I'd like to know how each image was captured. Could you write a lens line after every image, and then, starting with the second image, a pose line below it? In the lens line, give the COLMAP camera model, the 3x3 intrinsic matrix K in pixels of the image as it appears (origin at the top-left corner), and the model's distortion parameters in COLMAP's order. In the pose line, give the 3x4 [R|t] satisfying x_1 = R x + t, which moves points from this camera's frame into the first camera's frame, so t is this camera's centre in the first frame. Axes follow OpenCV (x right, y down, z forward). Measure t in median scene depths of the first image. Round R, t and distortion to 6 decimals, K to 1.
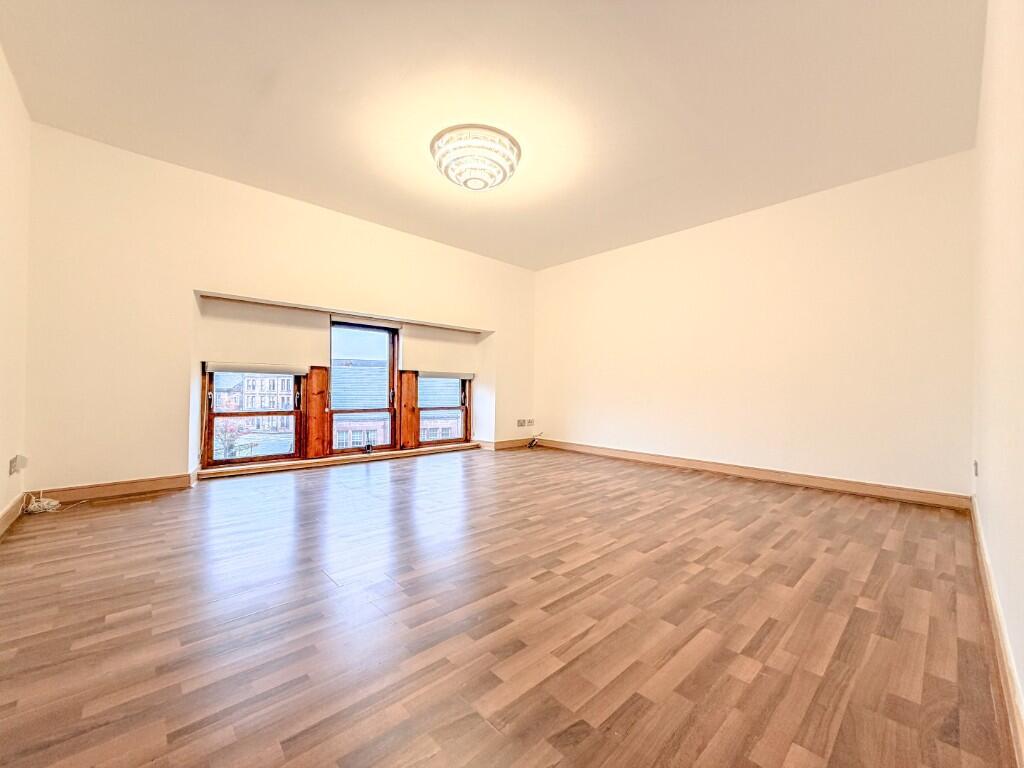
lens RADIAL K [[407.2, 0, 510.5], [0, 407.2, 385.9], [0, 0, 1]] dist [0.000668, -0.000176]
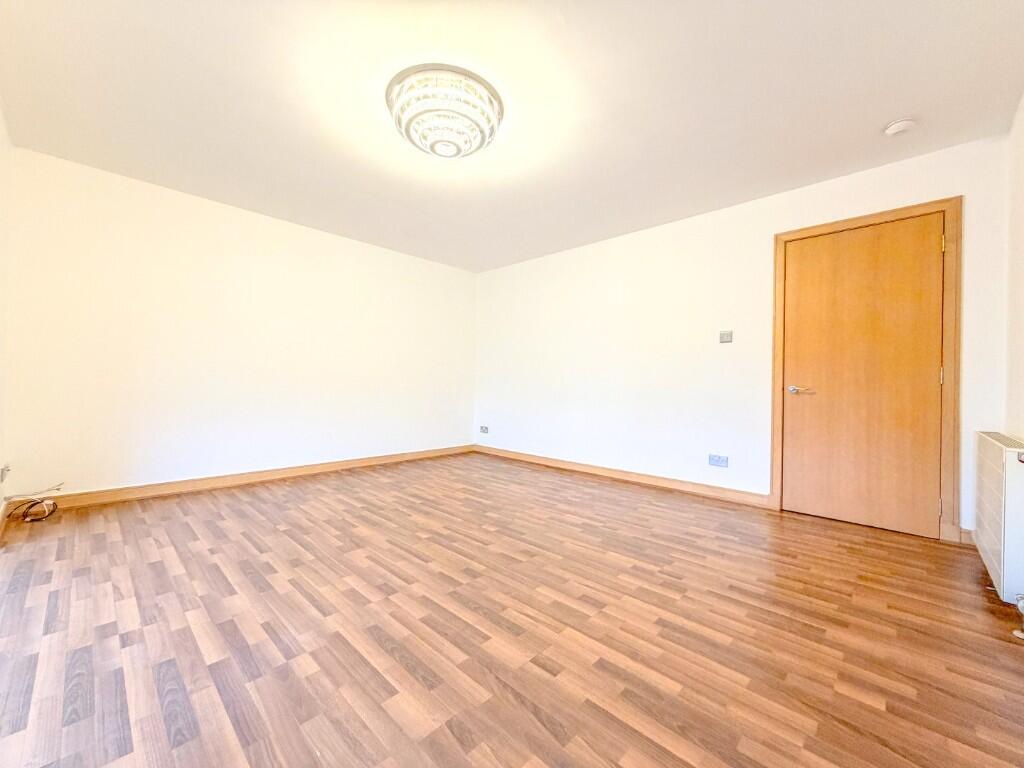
lens RADIAL K [[407.2, 0, 506.9], [0, 407.2, 382.5], [0, 0, 1]] dist [0.000668, -0.000176]
pose [[-0.048635, -0.012864, 0.998734, -1.340739], [-0.022080, 0.999687, 0.011801, -0.091013], [-0.998573, -0.021478, -0.048904, 1.380648]]
